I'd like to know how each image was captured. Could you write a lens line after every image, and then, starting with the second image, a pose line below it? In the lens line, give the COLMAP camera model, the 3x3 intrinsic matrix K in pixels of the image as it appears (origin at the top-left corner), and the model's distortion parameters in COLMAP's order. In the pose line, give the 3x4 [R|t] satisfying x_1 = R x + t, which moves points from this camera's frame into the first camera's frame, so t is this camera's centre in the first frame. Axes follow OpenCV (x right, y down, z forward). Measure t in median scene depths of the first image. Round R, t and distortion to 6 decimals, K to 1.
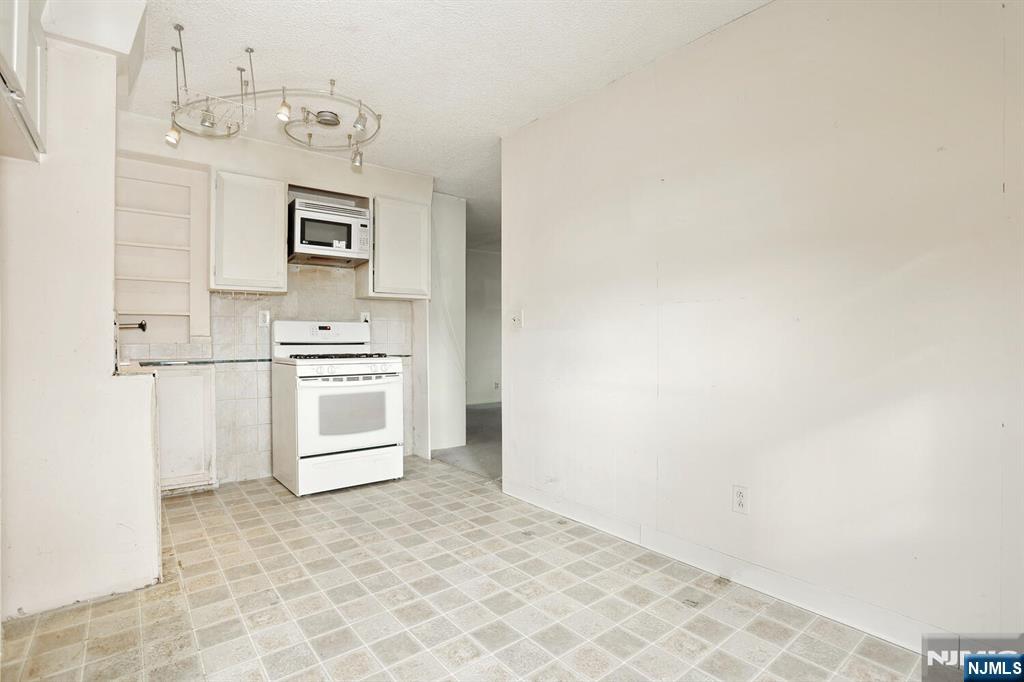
lens RADIAL K [[494.3, 0, 507.0], [0, 494.3, 337.4], [0, 0, 1]] dist [-0.052698, 0.012194]
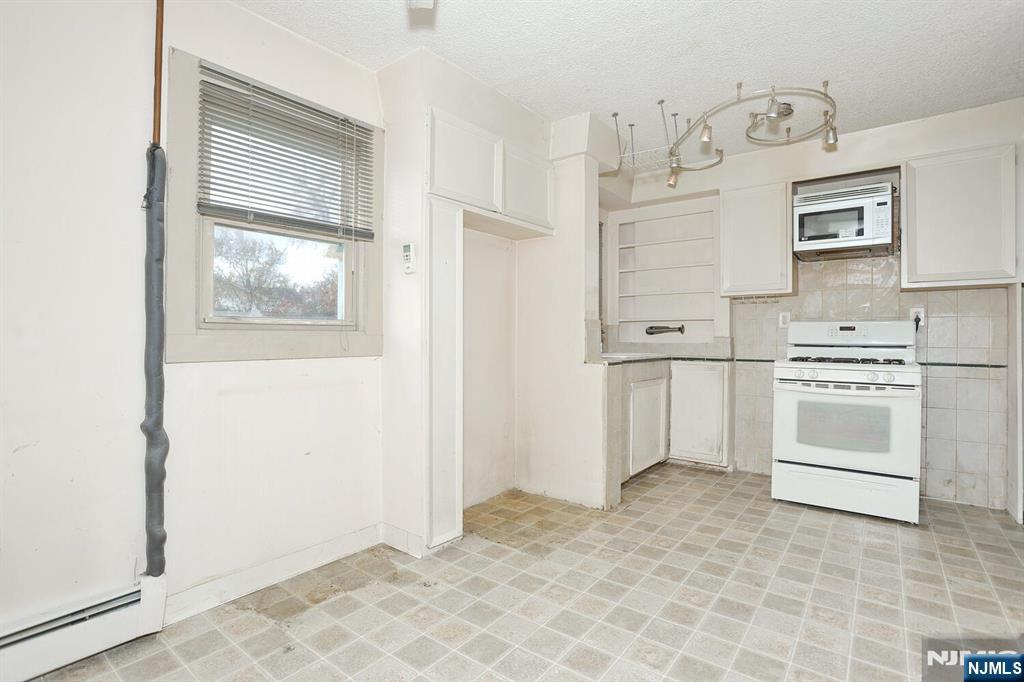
lens RADIAL K [[494.3, 0, 508.7], [0, 494.3, 335.8], [0, 0, 1]] dist [-0.052698, 0.012194]
pose [[0.231742, -0.000580, -0.972777, 0.400584], [-0.003216, 0.999994, -0.001363, -0.003071], [0.972772, 0.003444, 0.231739, 0.239757]]
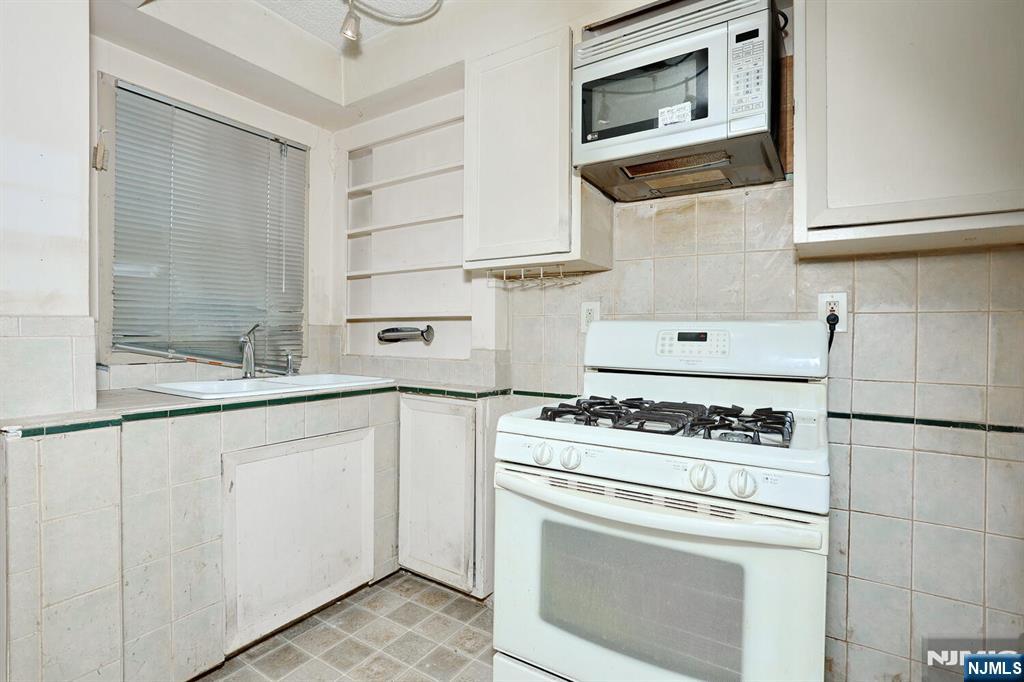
lens RADIAL K [[494.3, 0, 508.9], [0, 494.3, 339.0], [0, 0, 1]] dist [-0.052698, 0.012194]
pose [[0.316227, 0.012371, -0.948603, -0.030678], [-0.005676, 0.999922, 0.011149, -0.024699], [0.948667, 0.001859, 0.316272, 0.858673]]
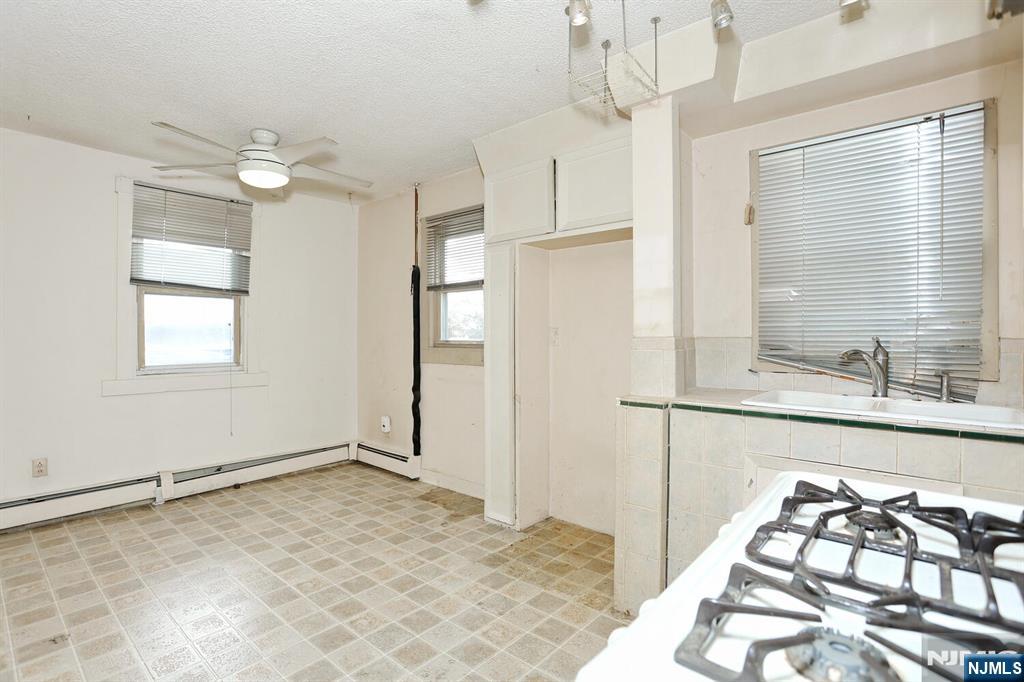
lens RADIAL K [[494.3, 0, 507.8], [0, 494.3, 337.9], [0, 0, 1]] dist [-0.052698, 0.012194]
pose [[-0.981376, -0.001595, -0.192088, -0.193140], [-0.002446, 0.999988, 0.004190, -0.038385], [0.192079, 0.004582, -0.981369, 1.239675]]
